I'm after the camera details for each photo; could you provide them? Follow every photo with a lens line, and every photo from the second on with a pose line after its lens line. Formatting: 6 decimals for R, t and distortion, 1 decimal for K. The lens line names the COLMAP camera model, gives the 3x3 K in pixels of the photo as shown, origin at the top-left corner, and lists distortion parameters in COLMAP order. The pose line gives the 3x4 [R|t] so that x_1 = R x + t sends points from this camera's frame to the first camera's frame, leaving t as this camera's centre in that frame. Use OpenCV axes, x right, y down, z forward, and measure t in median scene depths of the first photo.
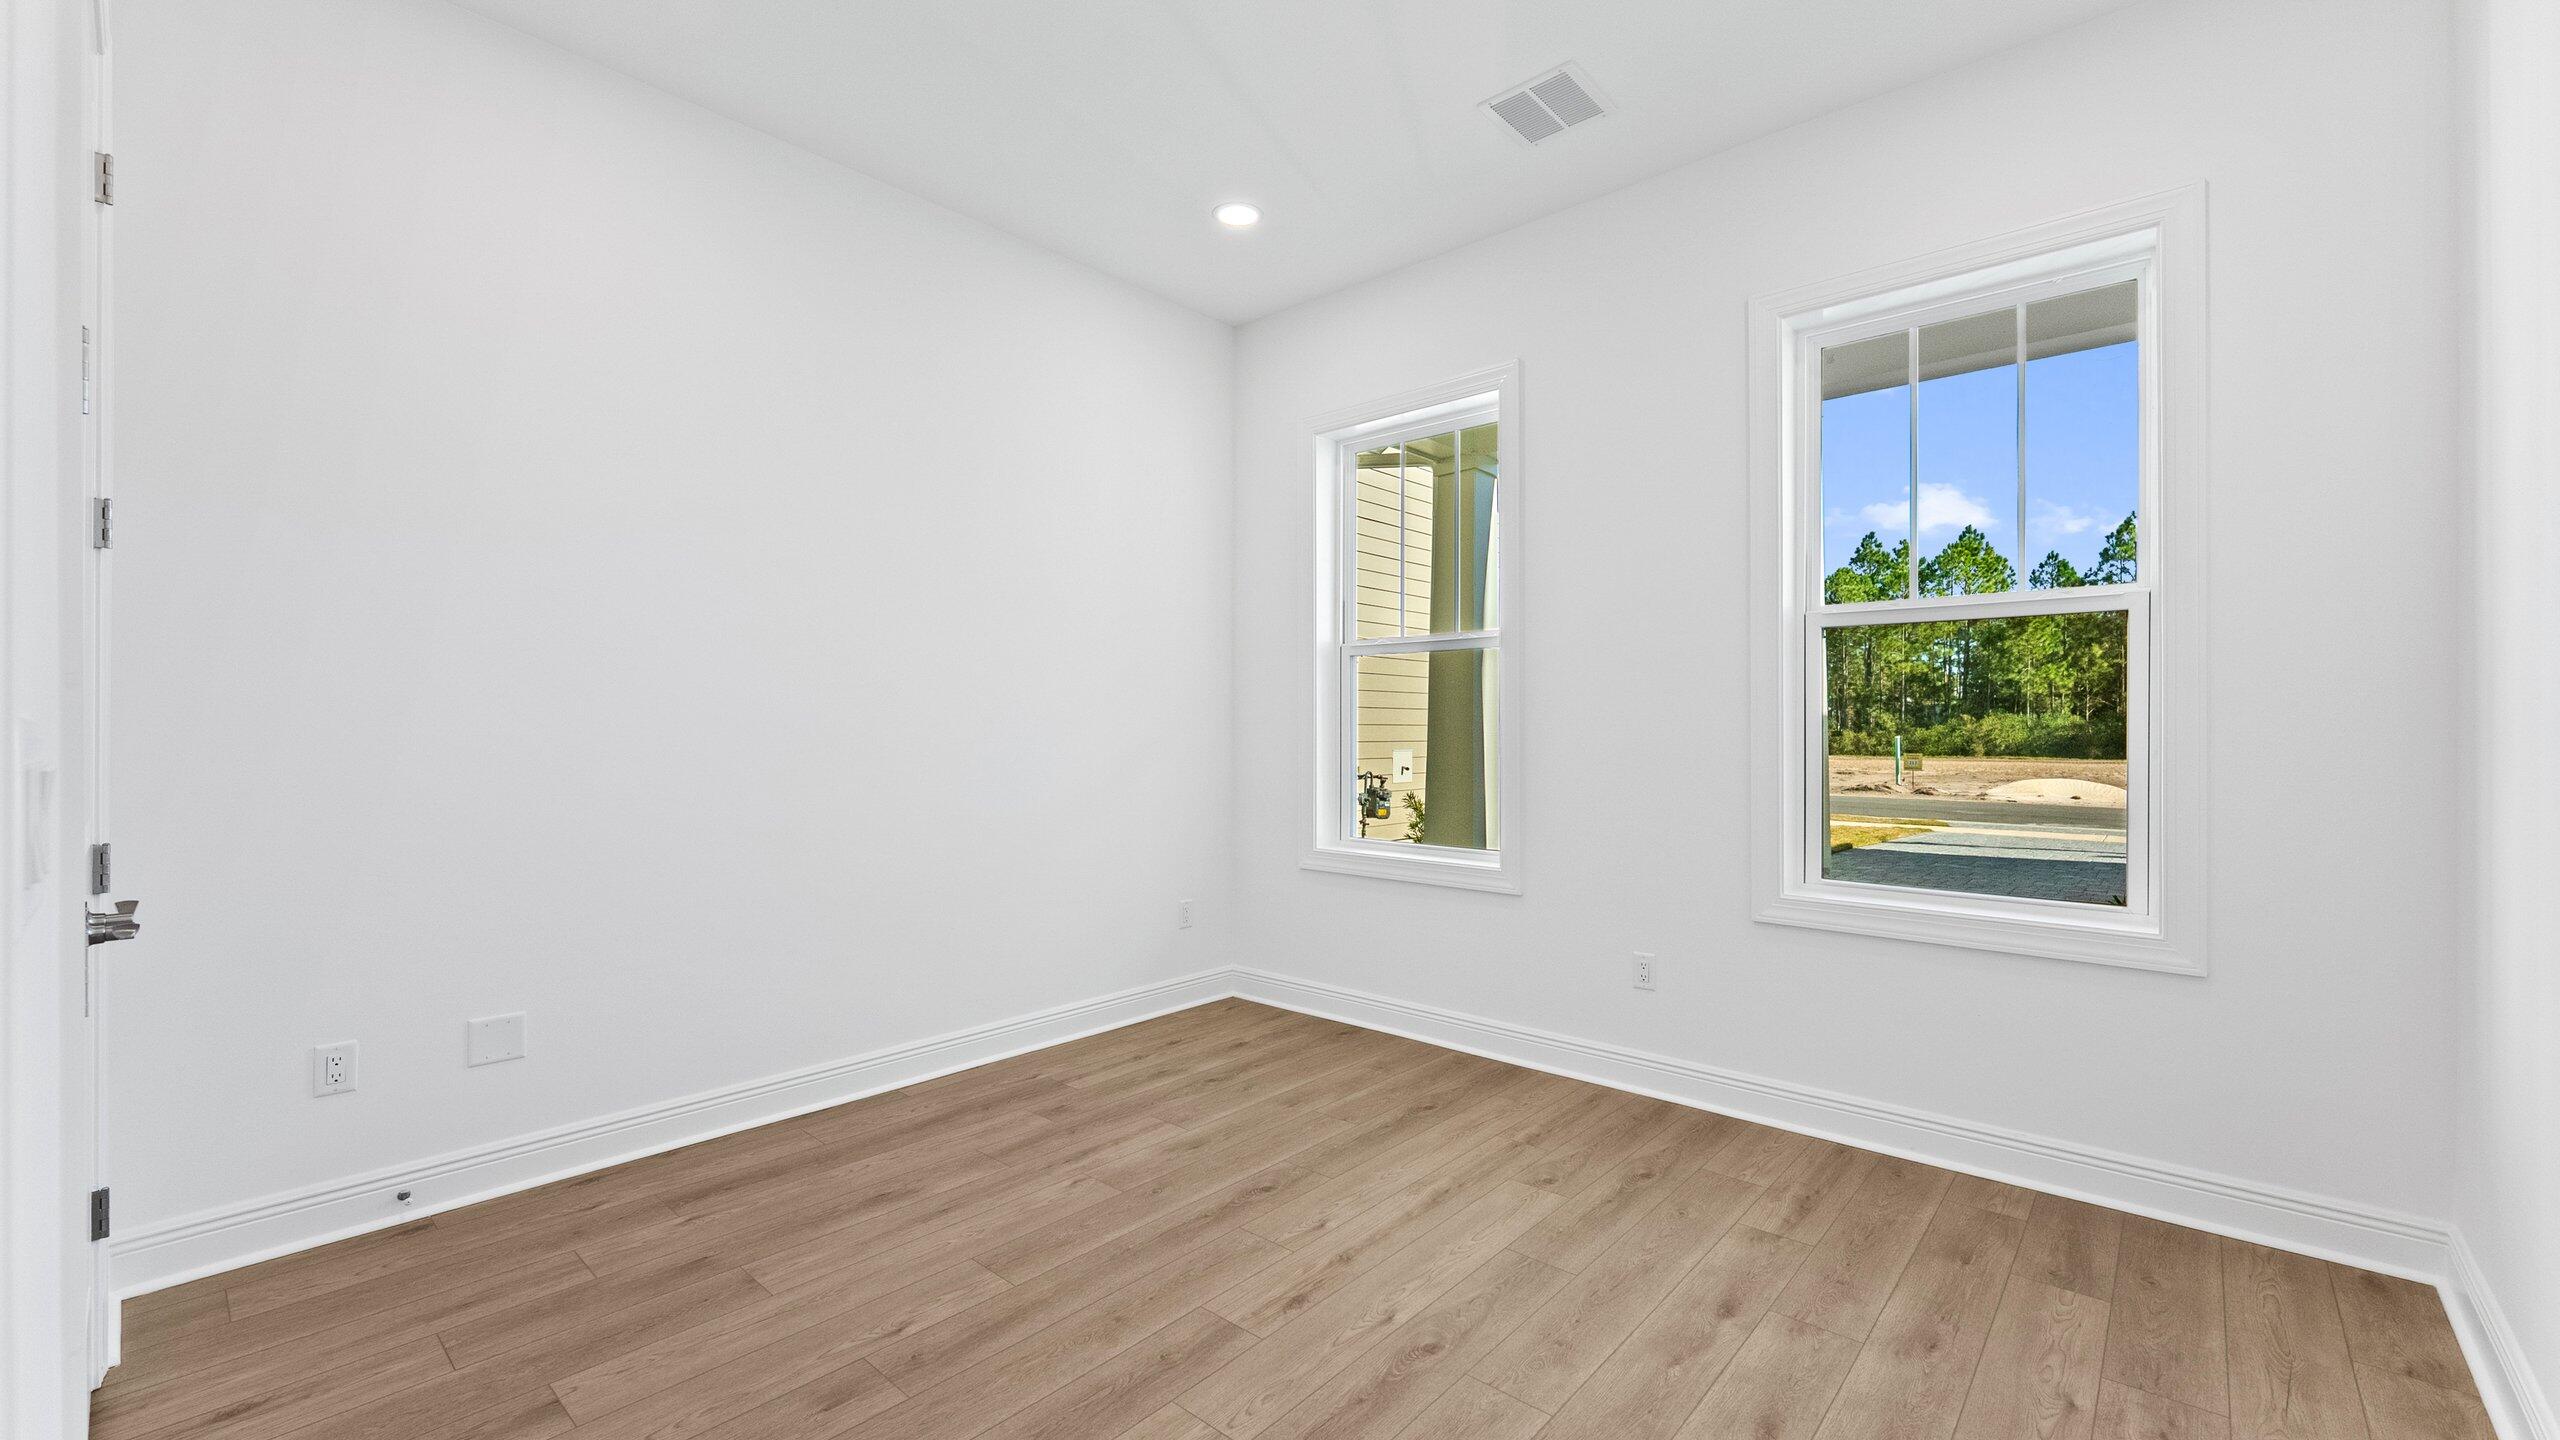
lens RADIAL K [[1029.3, 0, 1283.4], [0, 1029.3, 723.5], [0, 0, 1]] dist [0.000614, 0.000017]
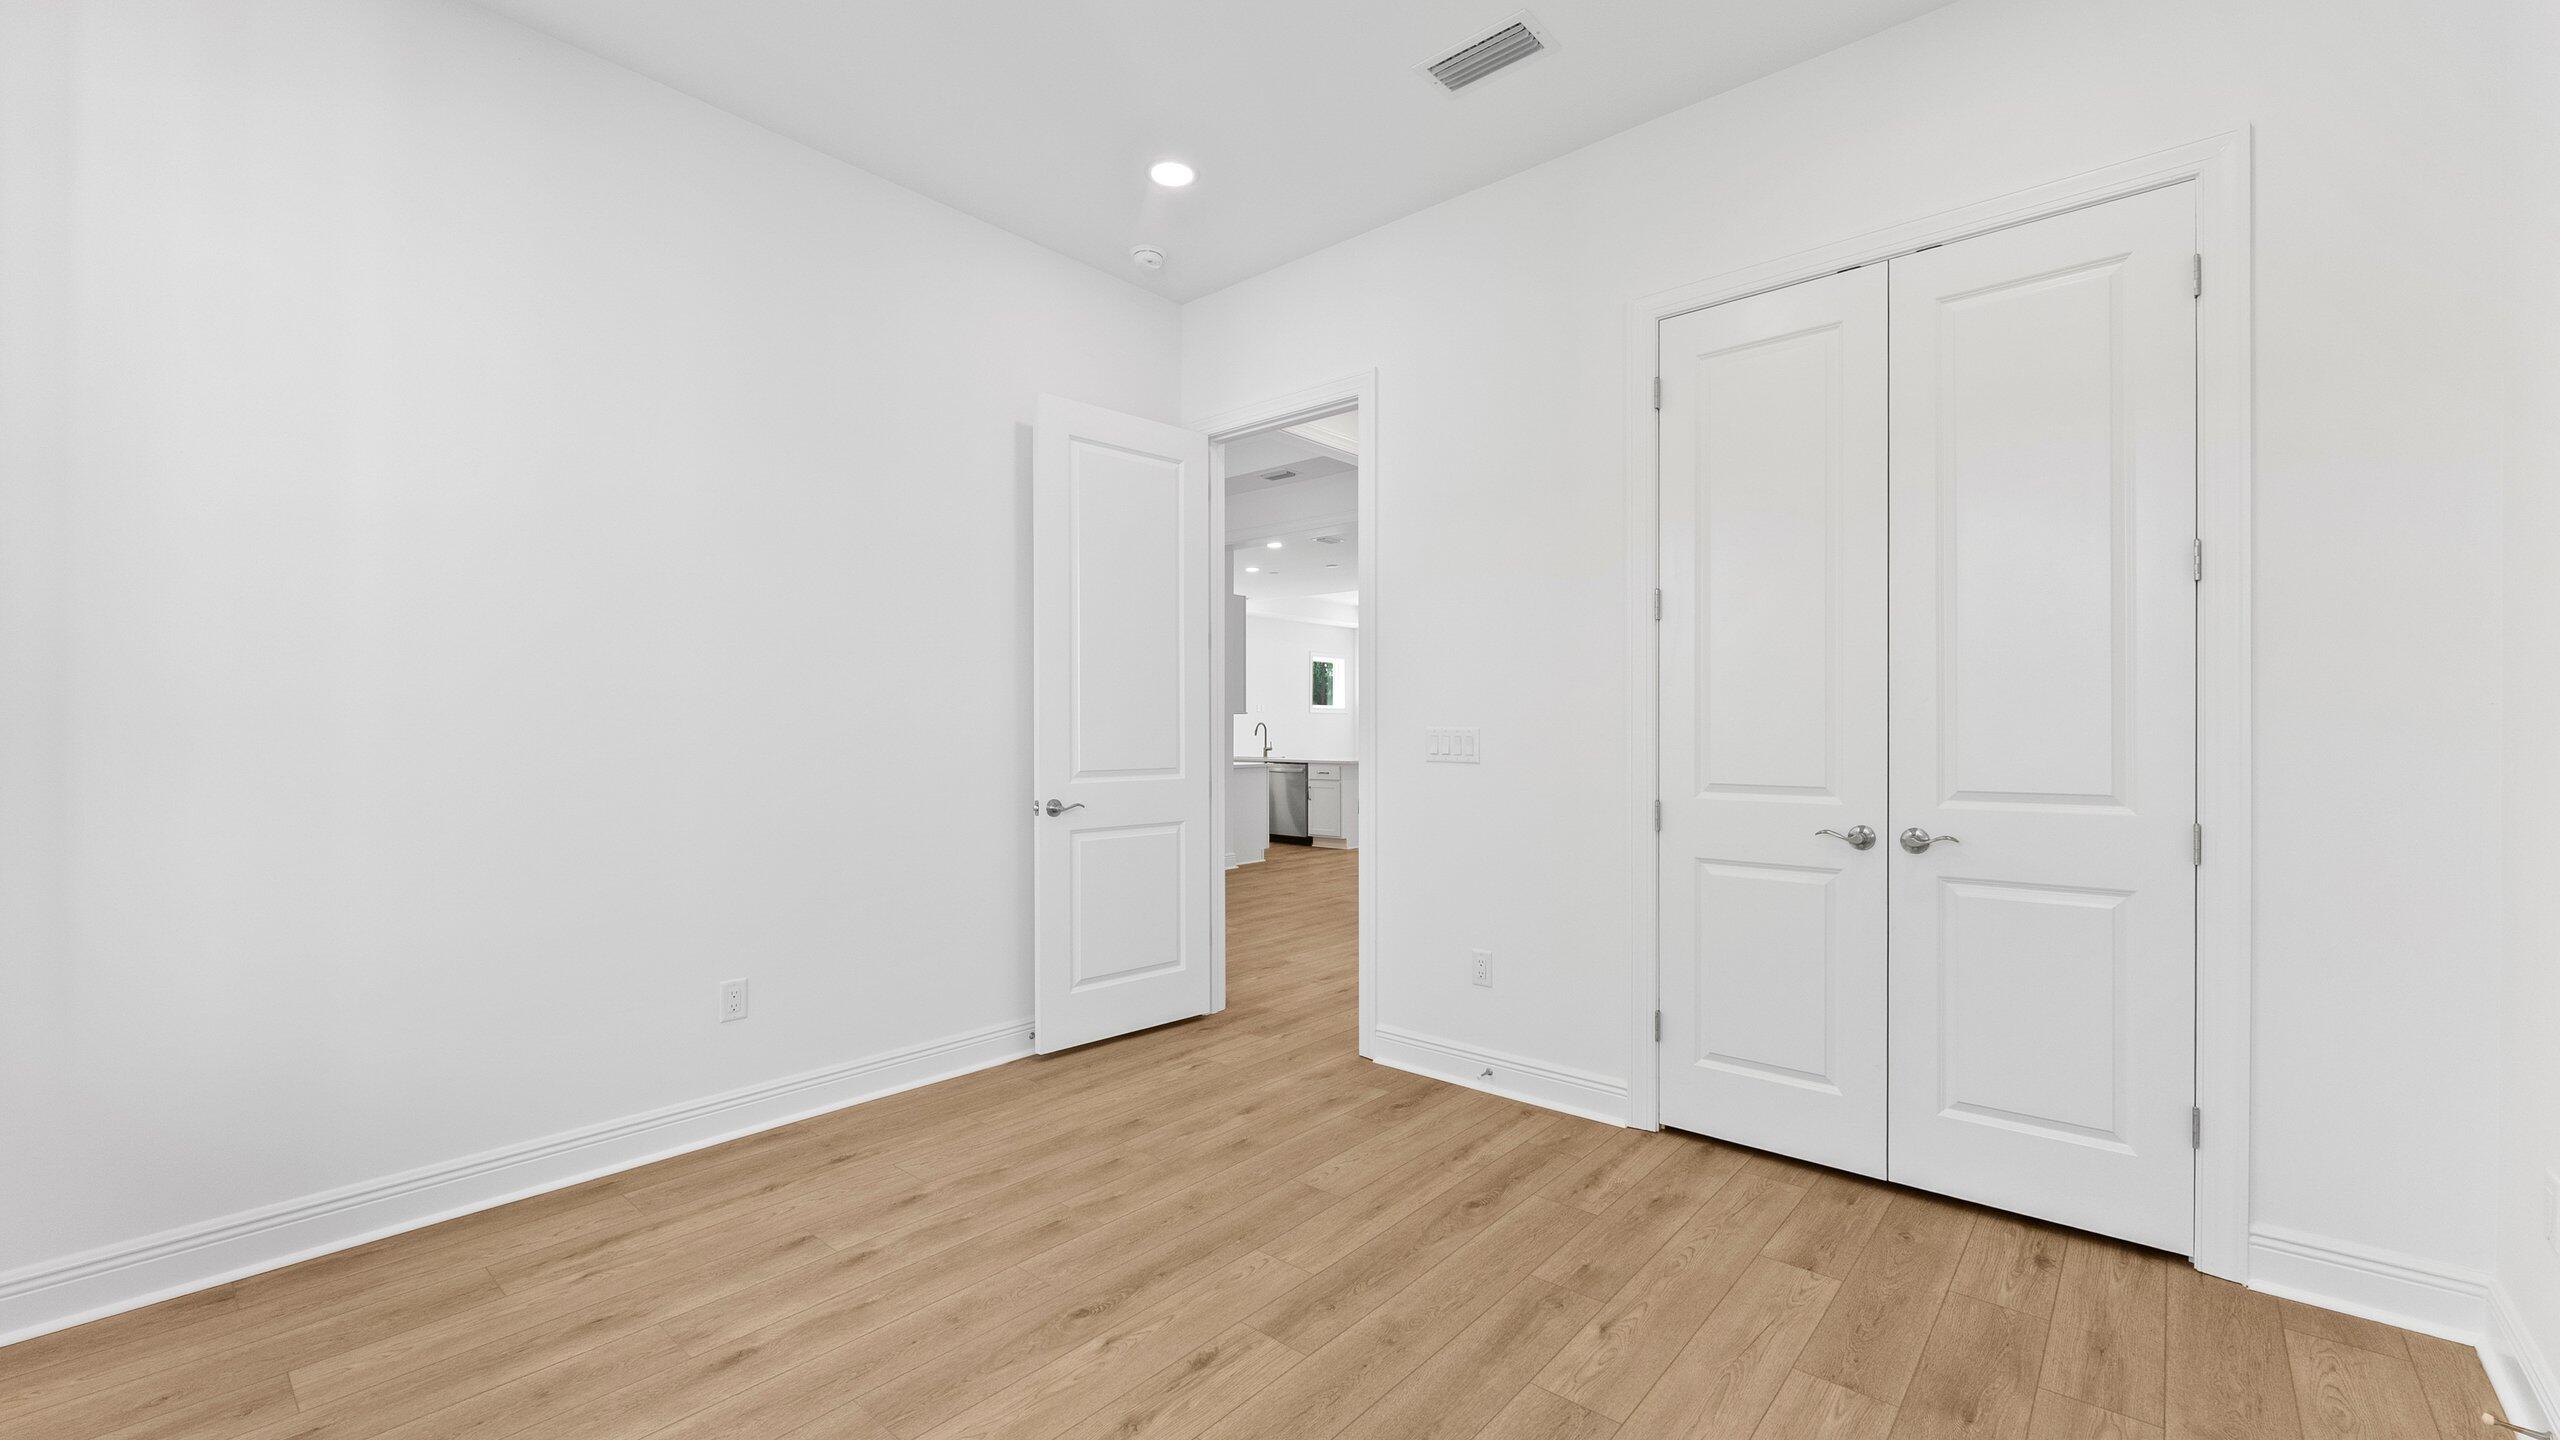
lens RADIAL K [[1029.3, 0, 1278.2], [0, 1029.3, 728.4], [0, 0, 1]] dist [0.000614, 0.000017]
pose [[-0.999966, -0.000155, -0.008257, -0.048385], [-0.000095, 0.999973, -0.007301, 0.012060], [0.008258, -0.007300, -0.999939, 2.003664]]
